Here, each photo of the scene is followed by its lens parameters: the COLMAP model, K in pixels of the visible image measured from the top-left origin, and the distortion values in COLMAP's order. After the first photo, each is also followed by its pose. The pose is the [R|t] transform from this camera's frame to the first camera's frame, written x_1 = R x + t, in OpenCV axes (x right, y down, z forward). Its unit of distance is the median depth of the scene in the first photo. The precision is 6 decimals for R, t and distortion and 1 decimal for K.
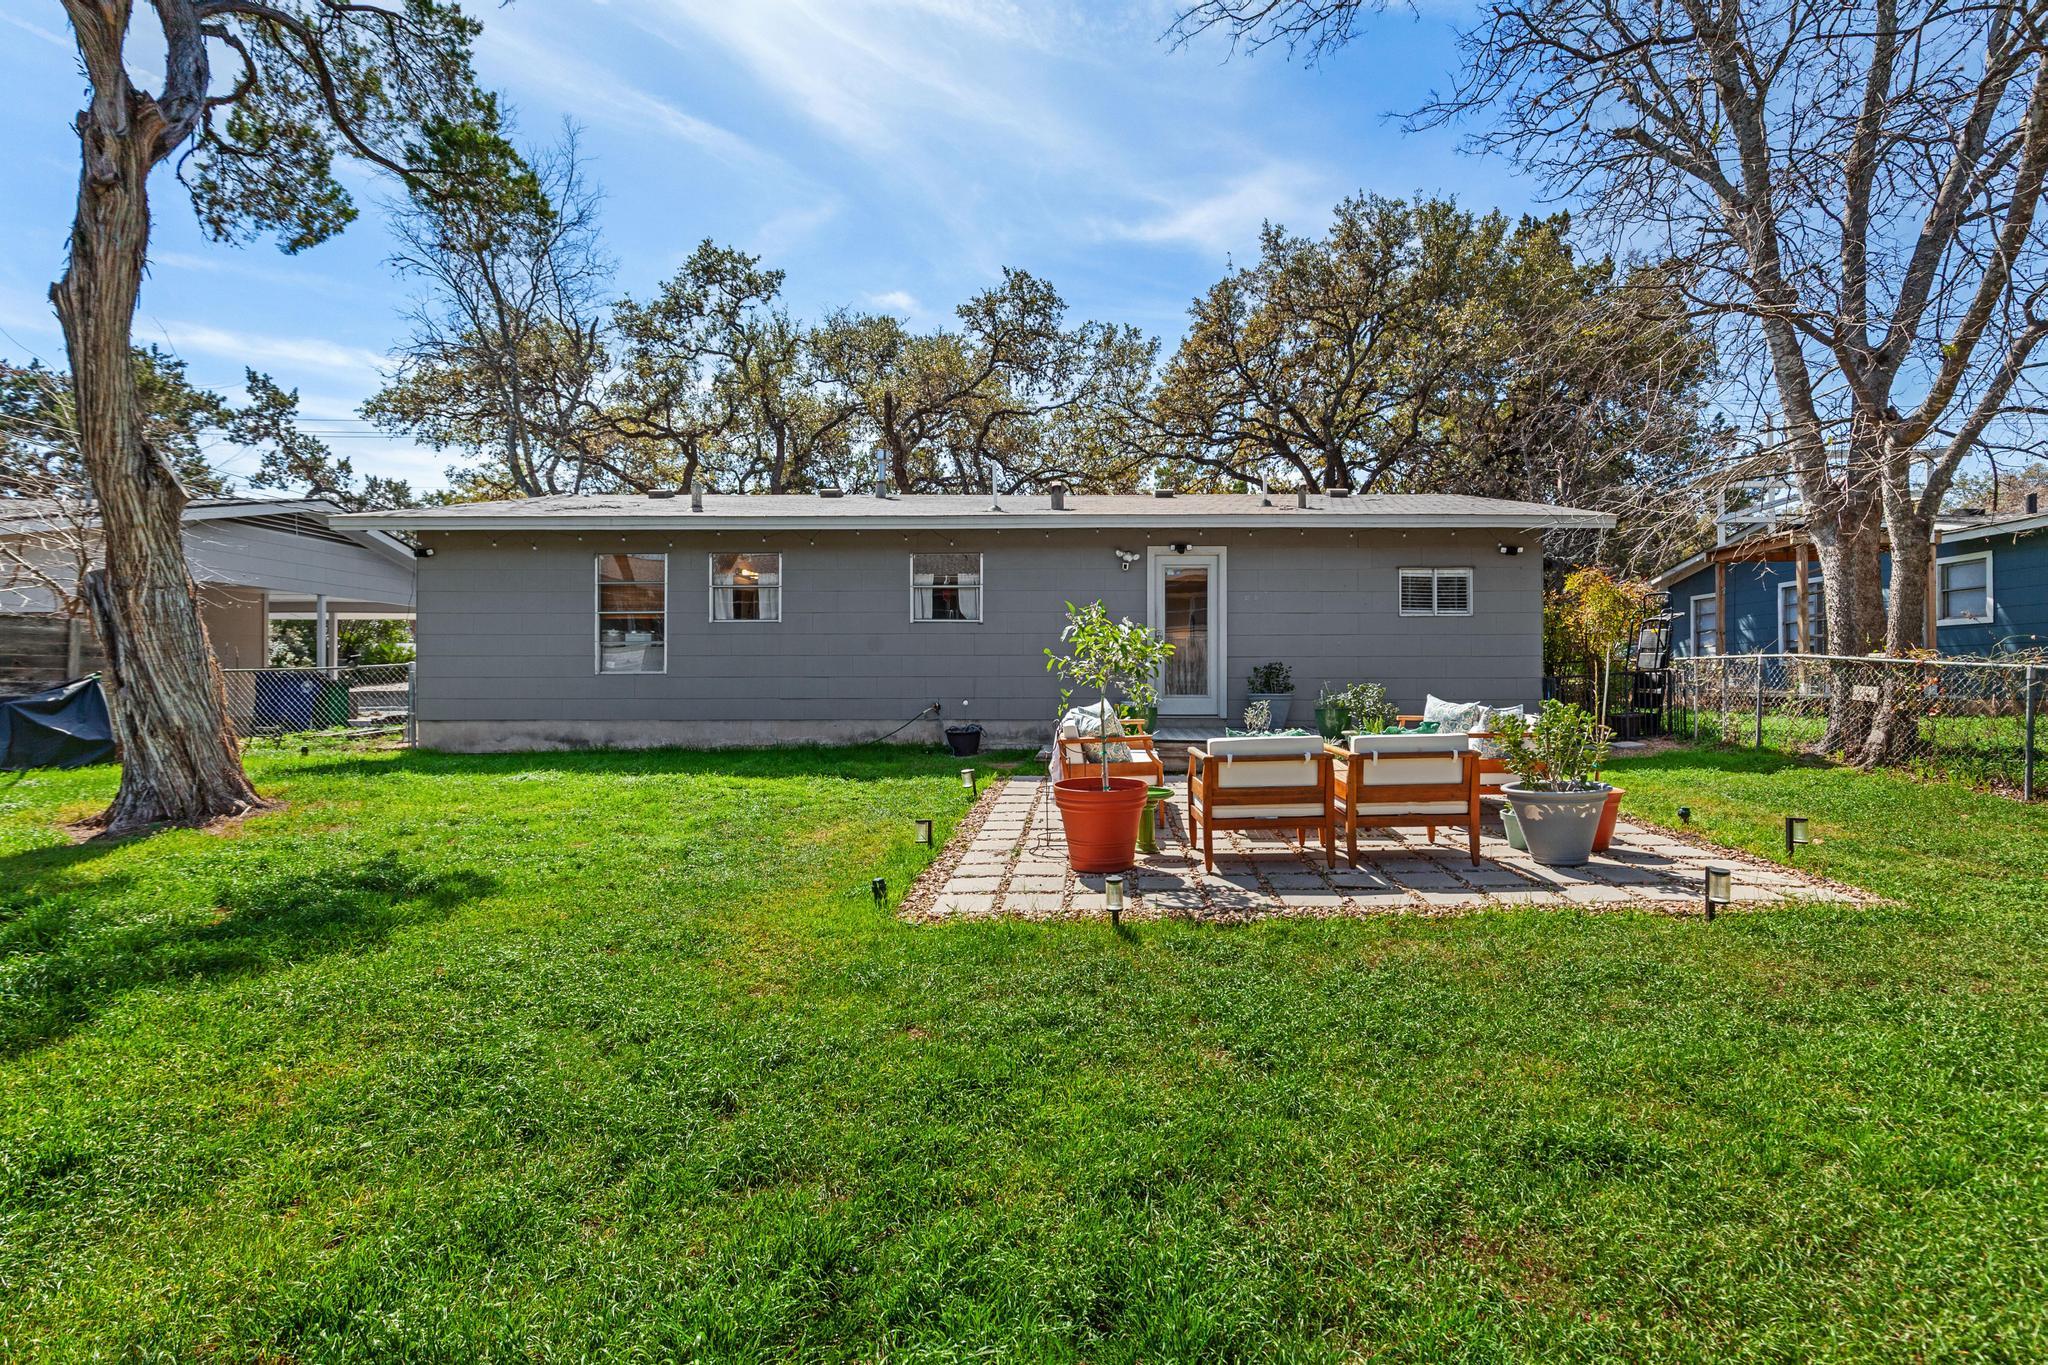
lens RADIAL K [[928.3, 0, 1063.1], [0, 928.3, 676.6], [0, 0, 1]] dist [0.000348, 0.000093]
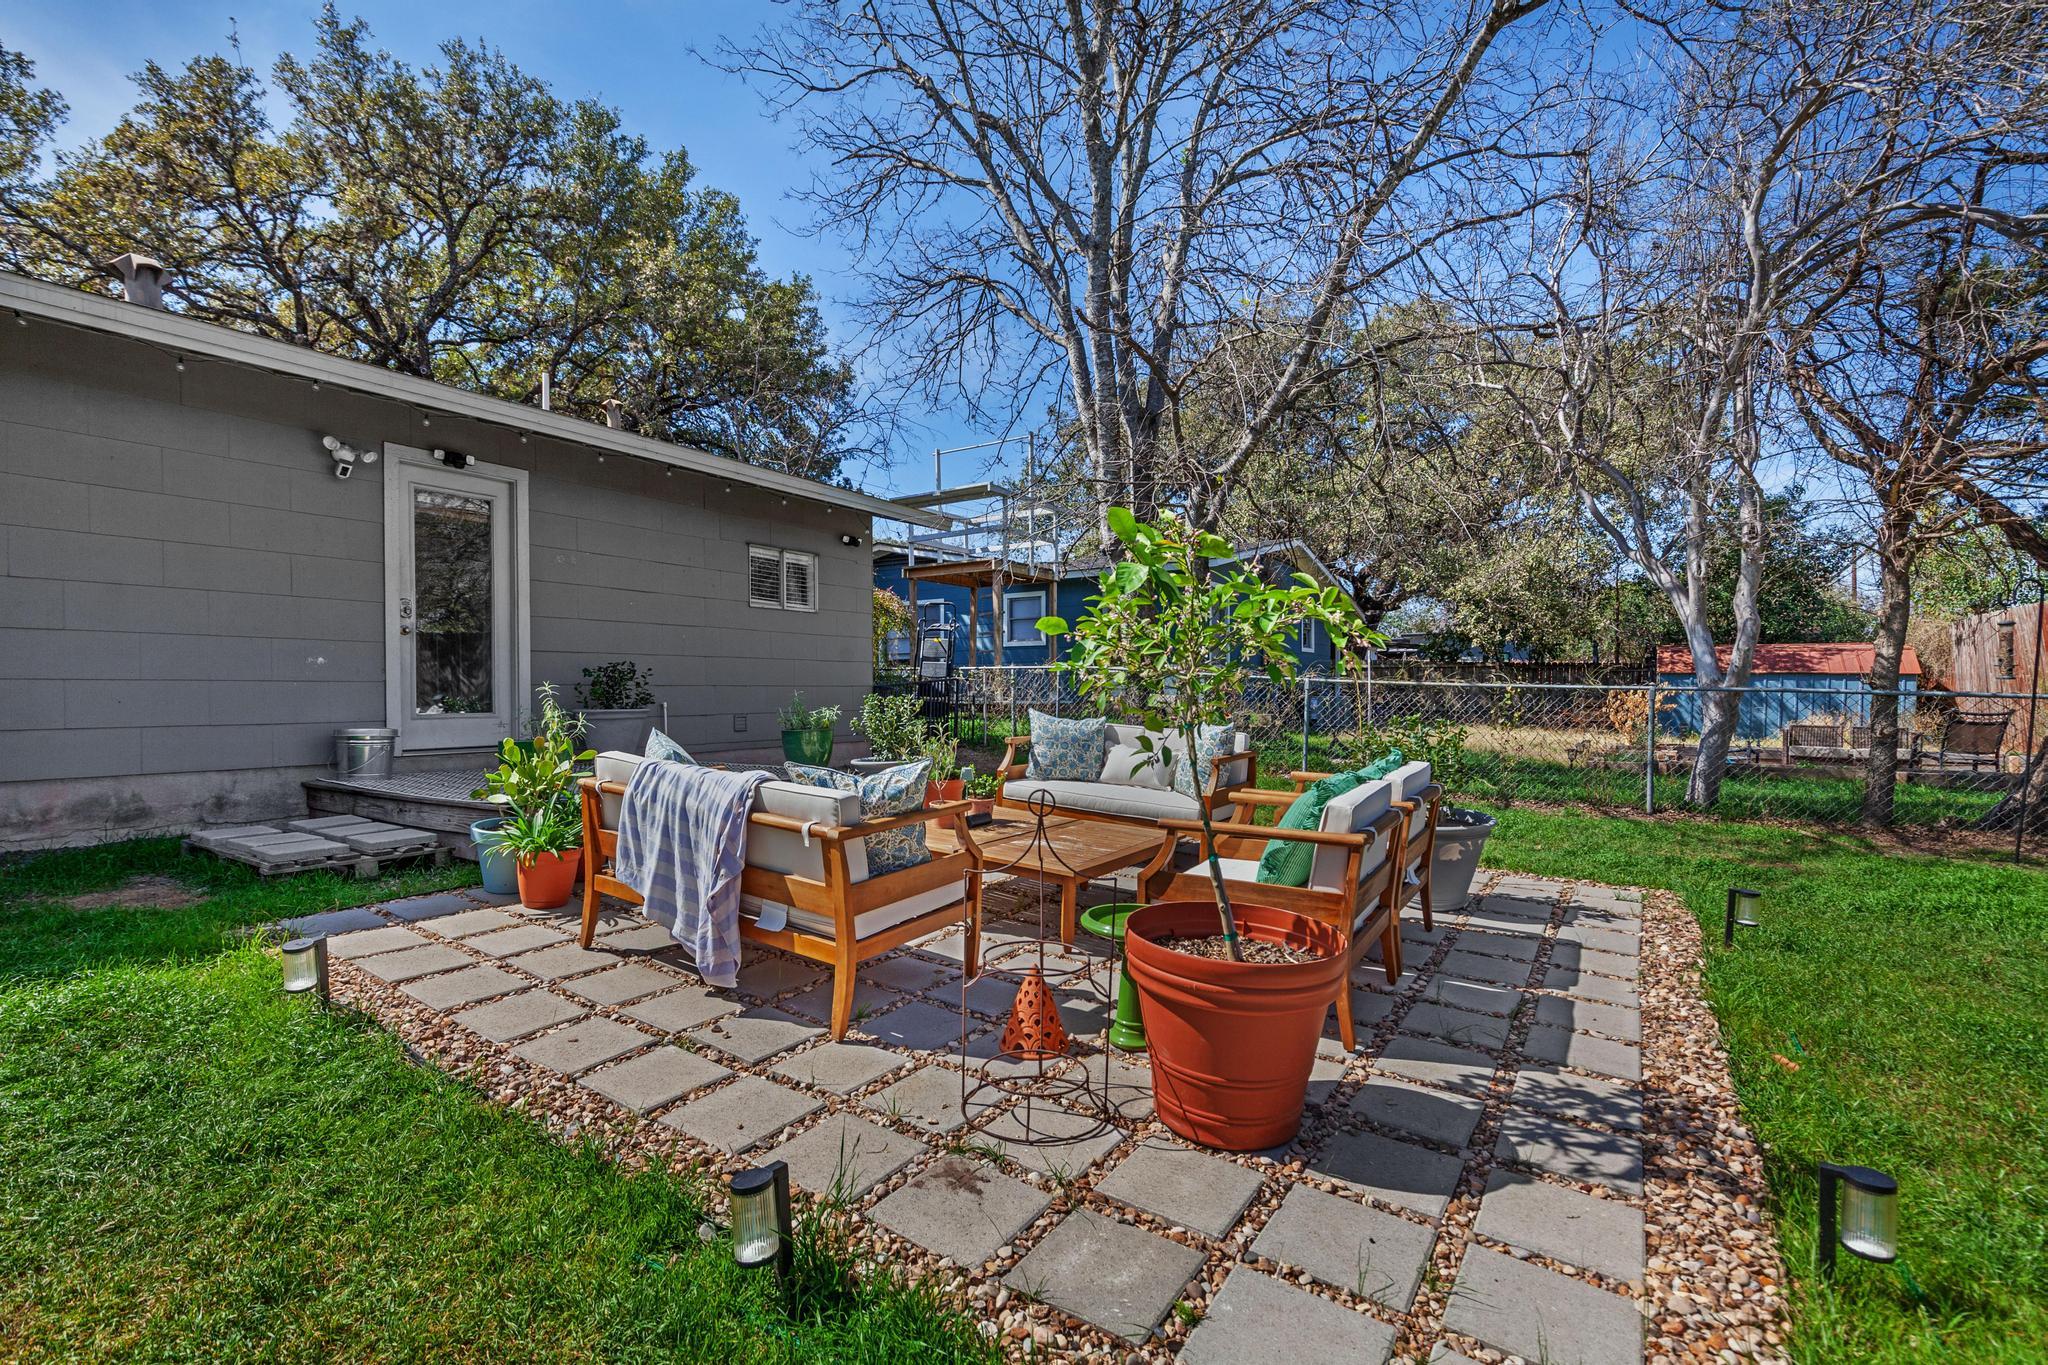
lens RADIAL K [[940.7, 0, 1024.0], [0, 940.7, 682.5], [0, 0, 1]] dist [0.003386, 0.000038]
pose [[0.523260, 0.007553, 0.852140, -0.131343], [-0.006139, 0.999968, -0.005094, 0.000757], [-0.852151, -0.002566, 0.523290, 0.283588]]
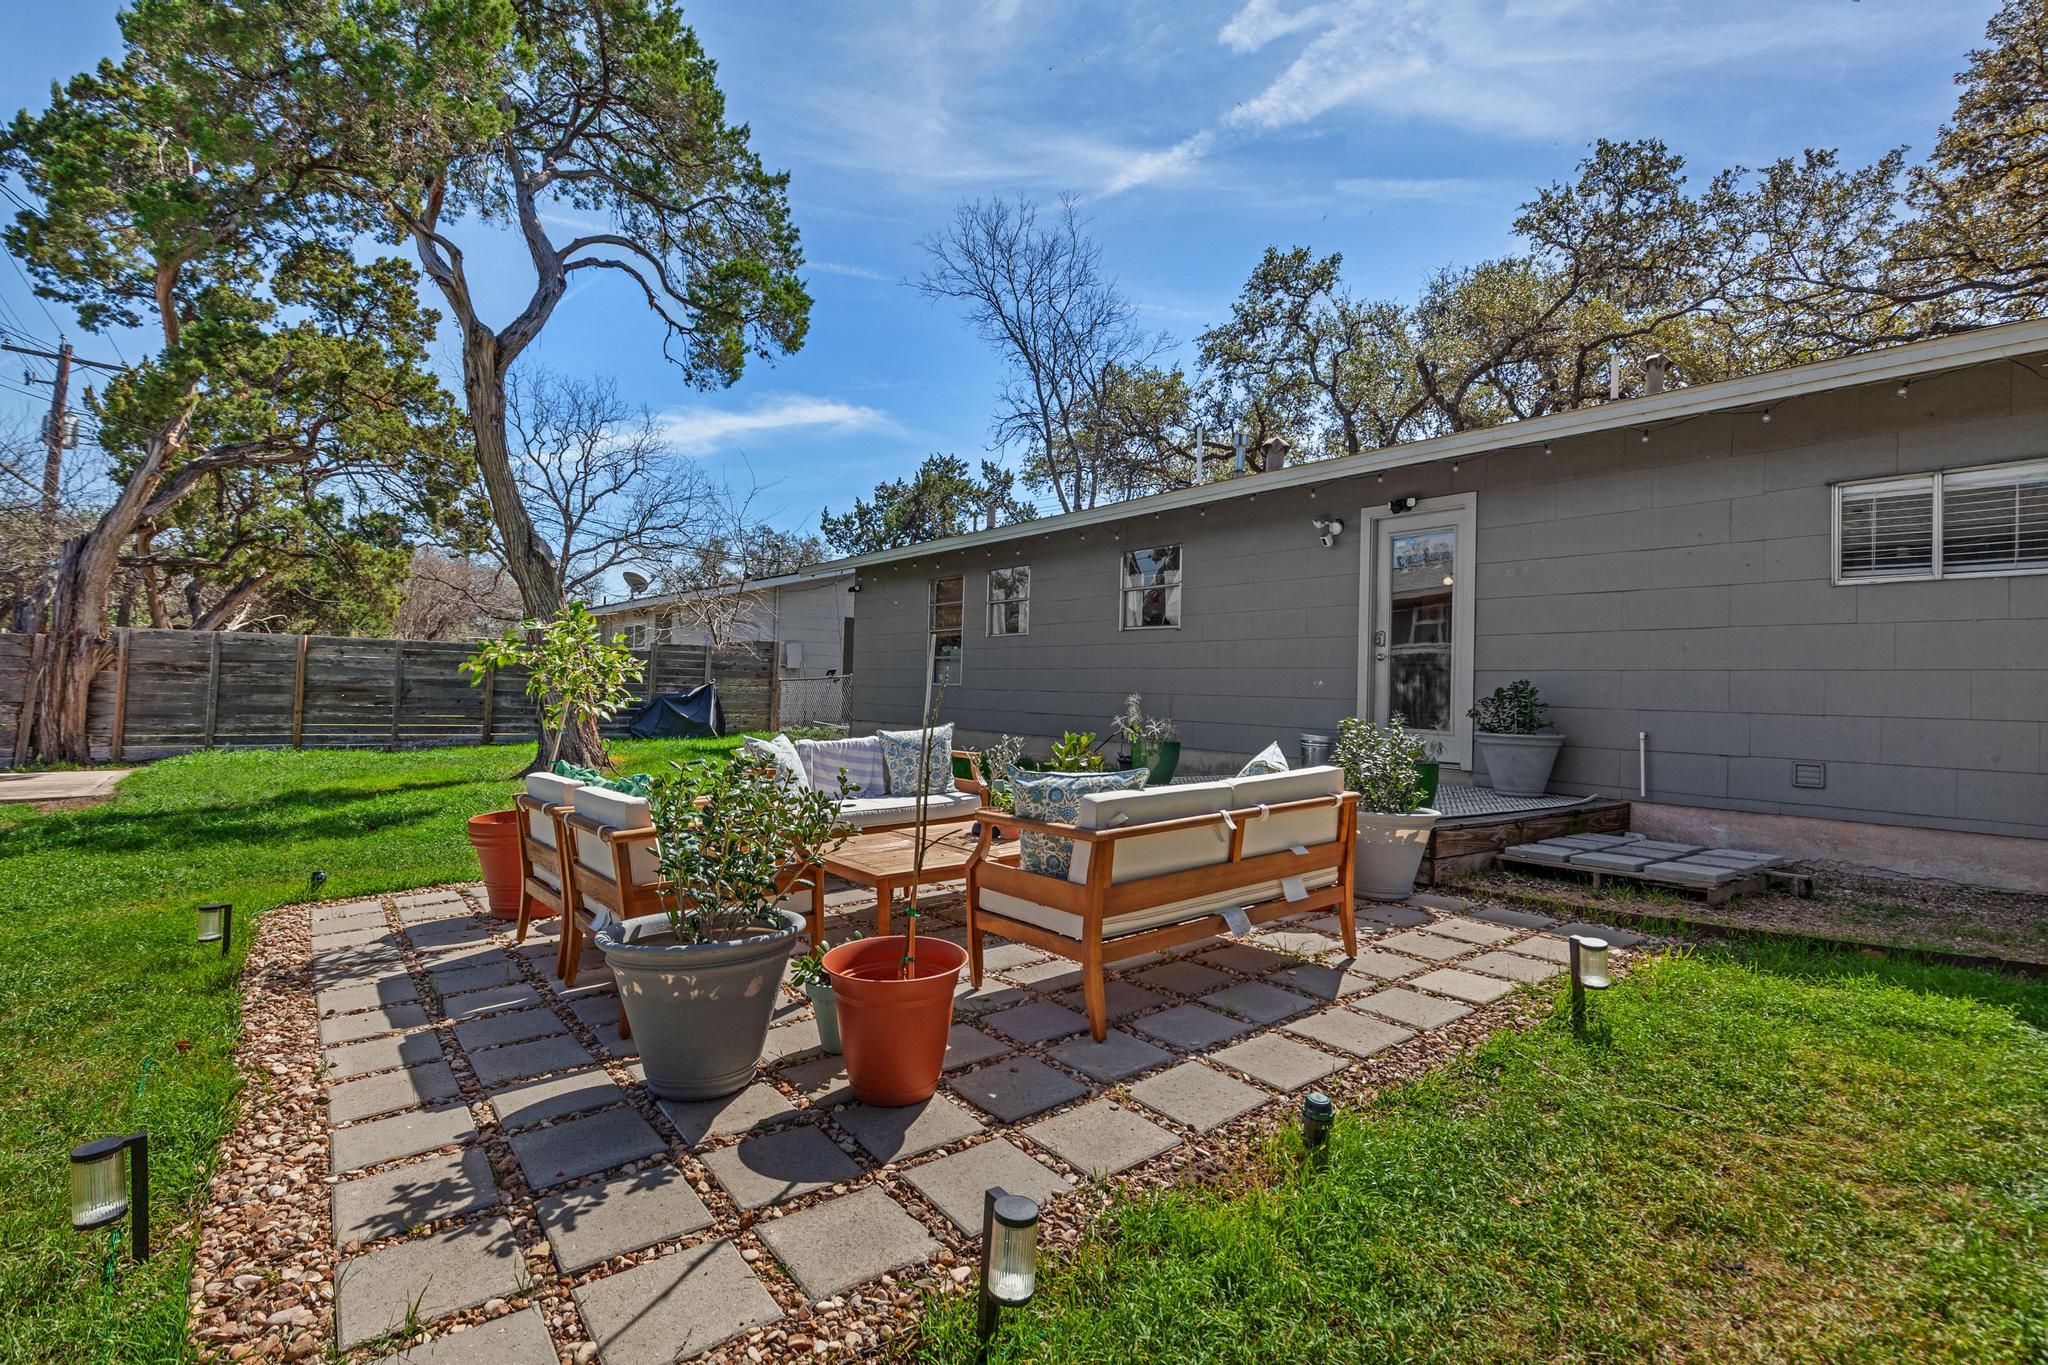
lens RADIAL K [[935.8, 0, 1011.1], [0, 935.8, 673.6], [0, 0, 1]] dist [0.000364, 0.000328]
pose [[0.628784, 0.002997, -0.777574, 0.337460], [-0.018418, 0.999769, -0.011040, -0.004515], [0.777361, 0.021263, 0.628695, 0.264902]]
